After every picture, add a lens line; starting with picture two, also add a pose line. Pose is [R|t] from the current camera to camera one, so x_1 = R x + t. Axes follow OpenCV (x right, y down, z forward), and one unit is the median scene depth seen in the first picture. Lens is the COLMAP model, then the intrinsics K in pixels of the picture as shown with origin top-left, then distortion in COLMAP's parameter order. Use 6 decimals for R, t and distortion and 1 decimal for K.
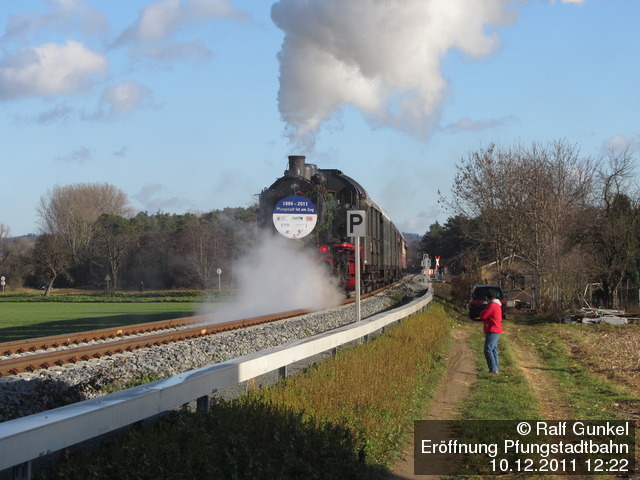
lens RADIAL K [[2124.9, 0, 320.4], [0, 2124.9, 239.7], [0, 0, 1]] dist [0.196426, 0.000000]
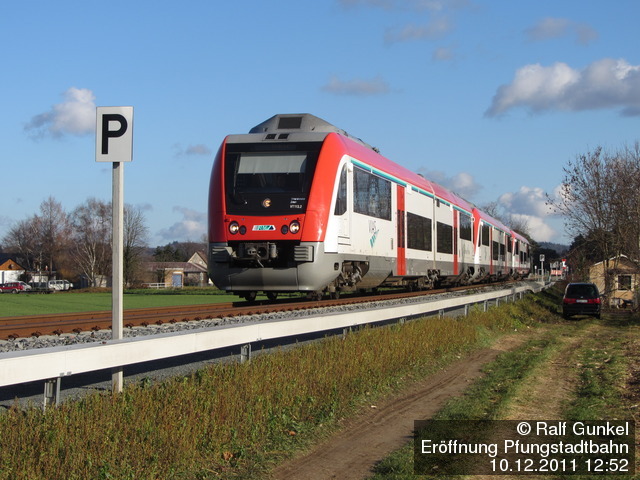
lens RADIAL K [[1595.5, 0, 319.6], [0, 1595.5, 240.4], [0, 0, 1]] dist [0.064336, 0.000000]
pose [[0.993850, 0.007365, -0.110486, 0.031355], [-0.007941, 0.999957, -0.004767, 0.005289], [0.110446, 0.005615, 0.993866, 0.206458]]
